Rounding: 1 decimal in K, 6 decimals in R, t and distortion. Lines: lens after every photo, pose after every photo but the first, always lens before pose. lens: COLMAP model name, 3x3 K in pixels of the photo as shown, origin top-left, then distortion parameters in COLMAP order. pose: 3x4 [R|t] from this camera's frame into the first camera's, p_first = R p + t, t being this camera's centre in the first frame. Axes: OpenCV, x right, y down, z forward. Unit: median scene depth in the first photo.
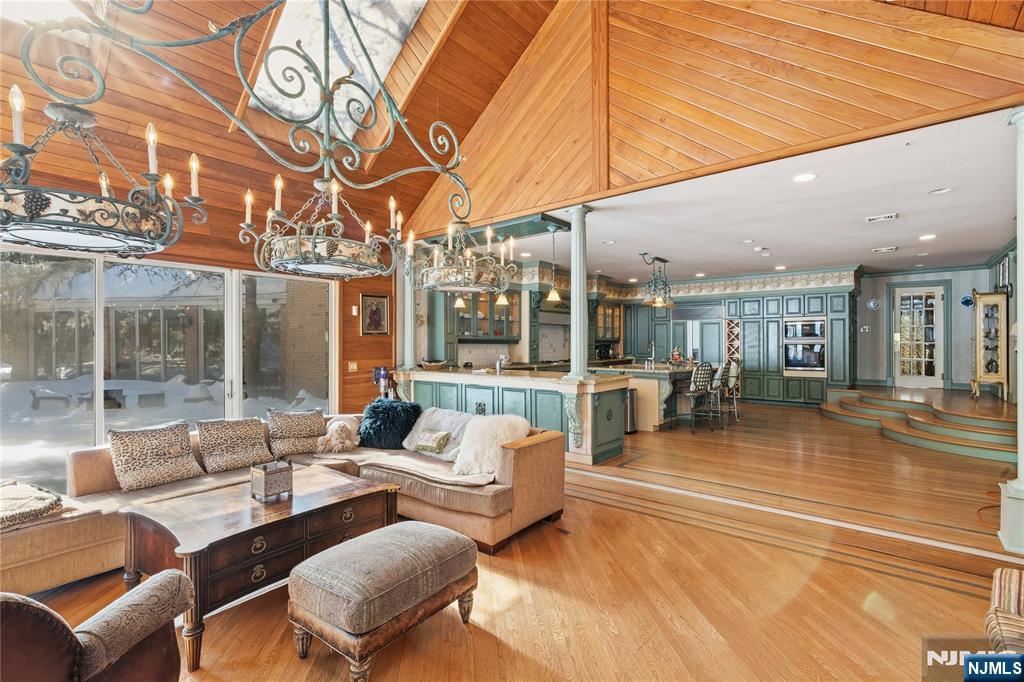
lens RADIAL K [[465.3, 0, 512.4], [0, 465.3, 342.9], [0, 0, 1]] dist [-0.002499, -0.000553]
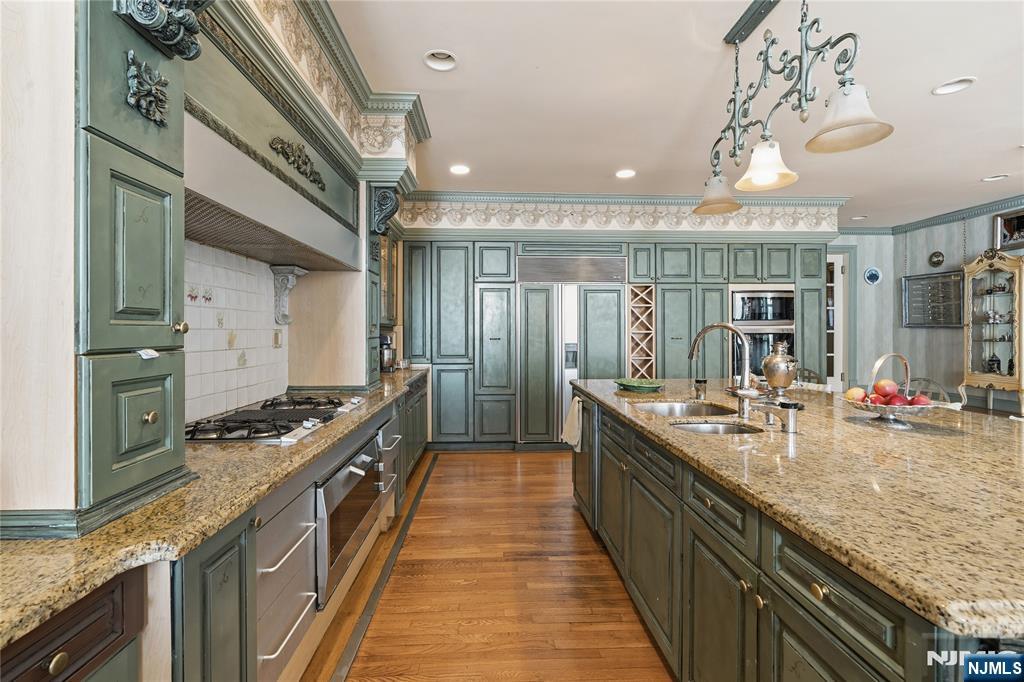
lens RADIAL K [[465.3, 0, 515.7], [0, 465.3, 334.9], [0, 0, 1]] dist [-0.002499, -0.000553]
pose [[0.739758, -0.004906, 0.672855, 0.032432], [-0.000296, 0.999971, 0.007618, 0.000994], [-0.672872, -0.005835, 0.739736, 0.722873]]
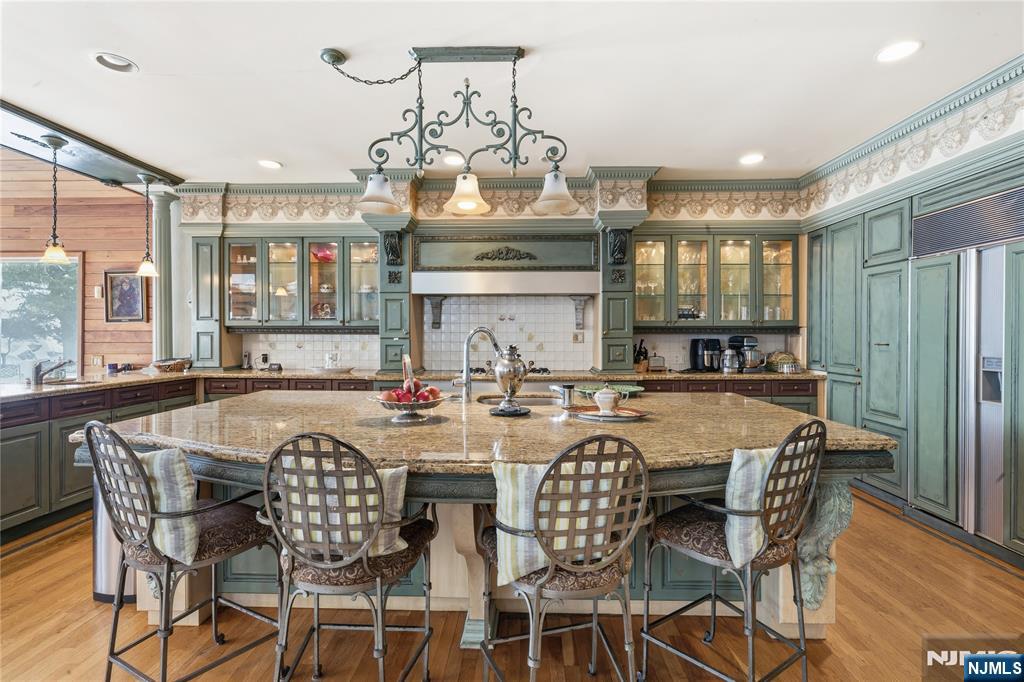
lens RADIAL K [[465.3, 0, 514.5], [0, 465.3, 336.5], [0, 0, 1]] dist [-0.002499, -0.000553]
pose [[0.610641, 0.008676, -0.791860, 0.463401], [-0.001769, 0.999952, 0.009592, 0.000269], [0.791906, -0.004456, 0.610627, 0.672707]]
